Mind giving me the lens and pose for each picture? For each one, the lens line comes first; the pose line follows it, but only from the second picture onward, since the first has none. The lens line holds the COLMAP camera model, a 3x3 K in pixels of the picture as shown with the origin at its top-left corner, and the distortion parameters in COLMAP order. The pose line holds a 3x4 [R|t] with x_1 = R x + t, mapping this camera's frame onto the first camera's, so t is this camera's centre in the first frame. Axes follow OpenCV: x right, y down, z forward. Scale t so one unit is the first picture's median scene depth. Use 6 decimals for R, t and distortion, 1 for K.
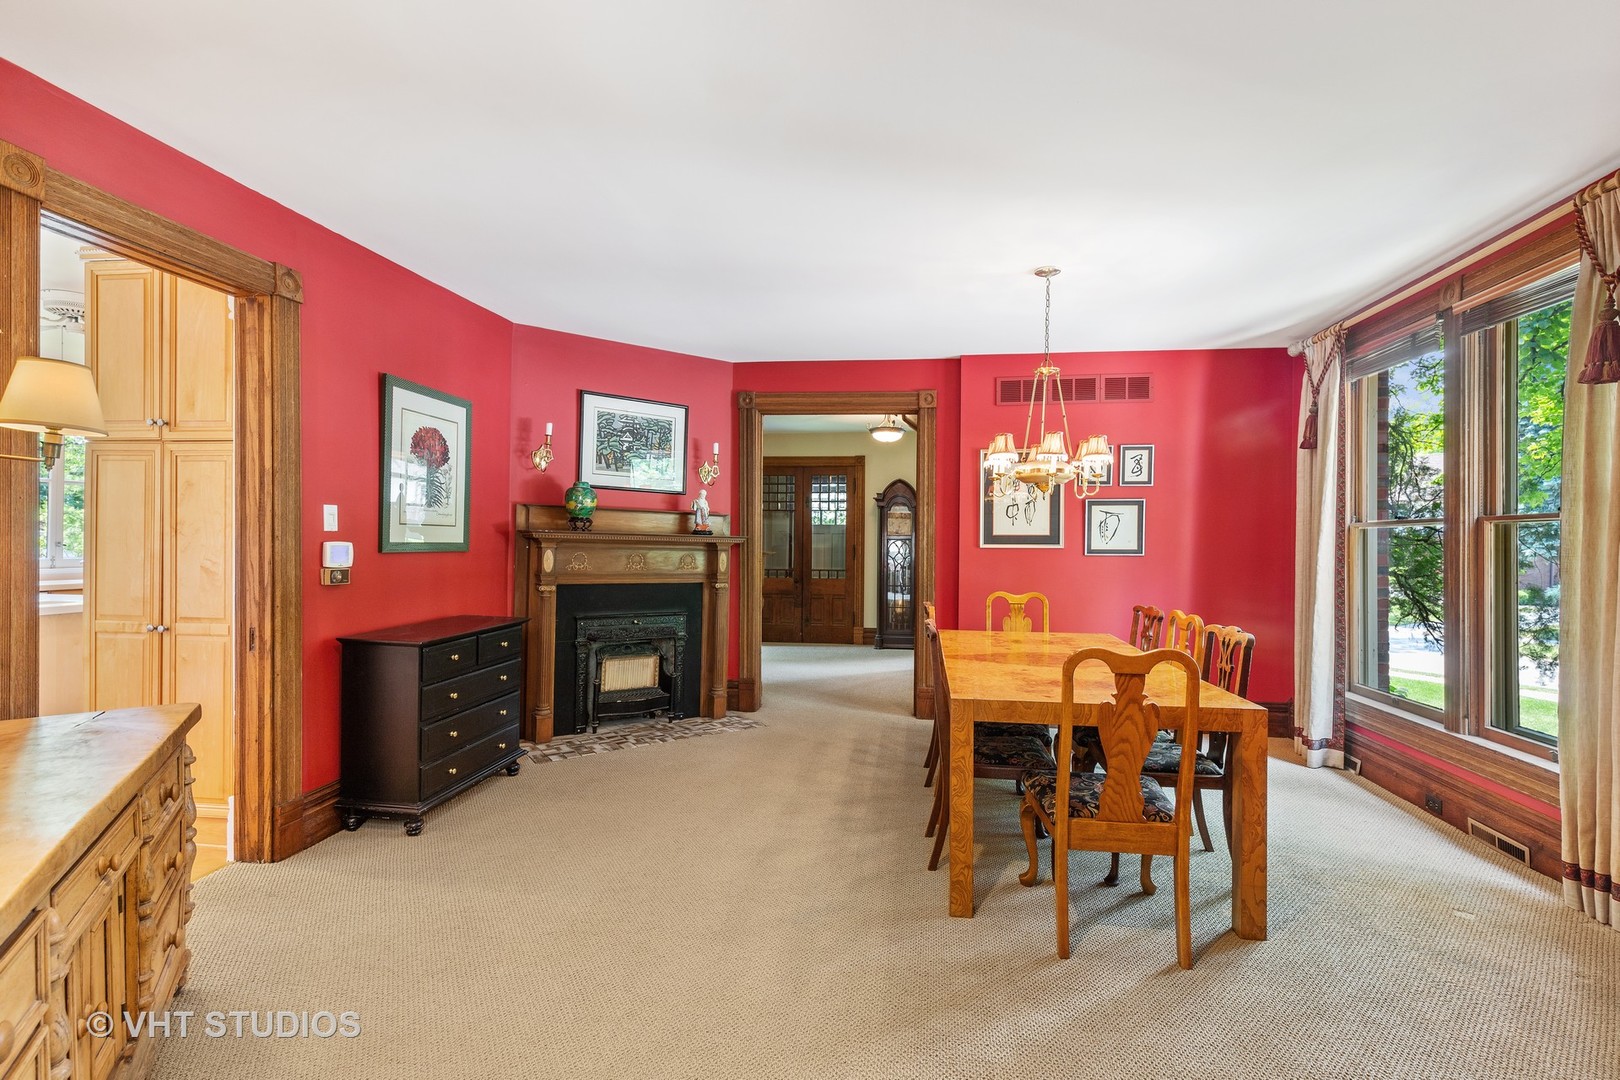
lens RADIAL K [[750.8, 0, 816.5], [0, 750.8, 546.7], [0, 0, 1]] dist [0.002480, 0.000077]
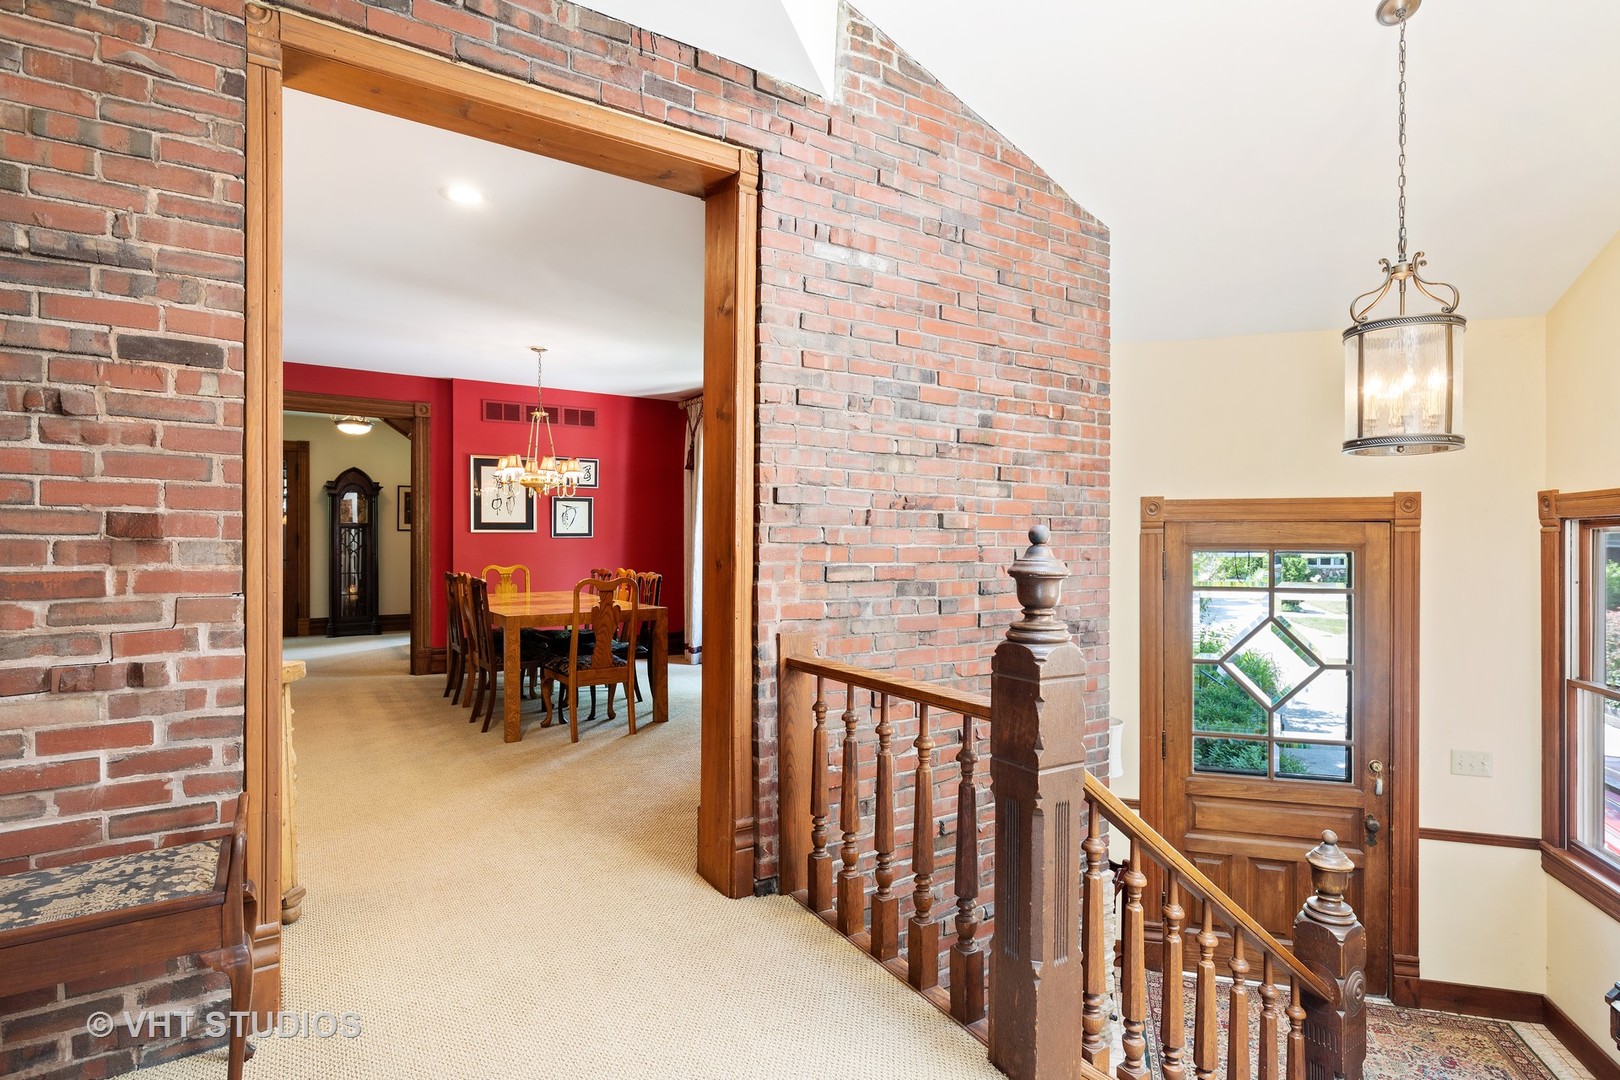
lens RADIAL K [[802.1, 0, 810.0], [0, 802.1, 540.0], [0, 0, 1]] dist [0.001641, 0.000041]
pose [[0.757496, -0.011310, 0.652742, -0.239745], [0.009184, 0.999936, 0.006668, 0.010613], [-0.652775, 0.000944, 0.757551, -0.411363]]
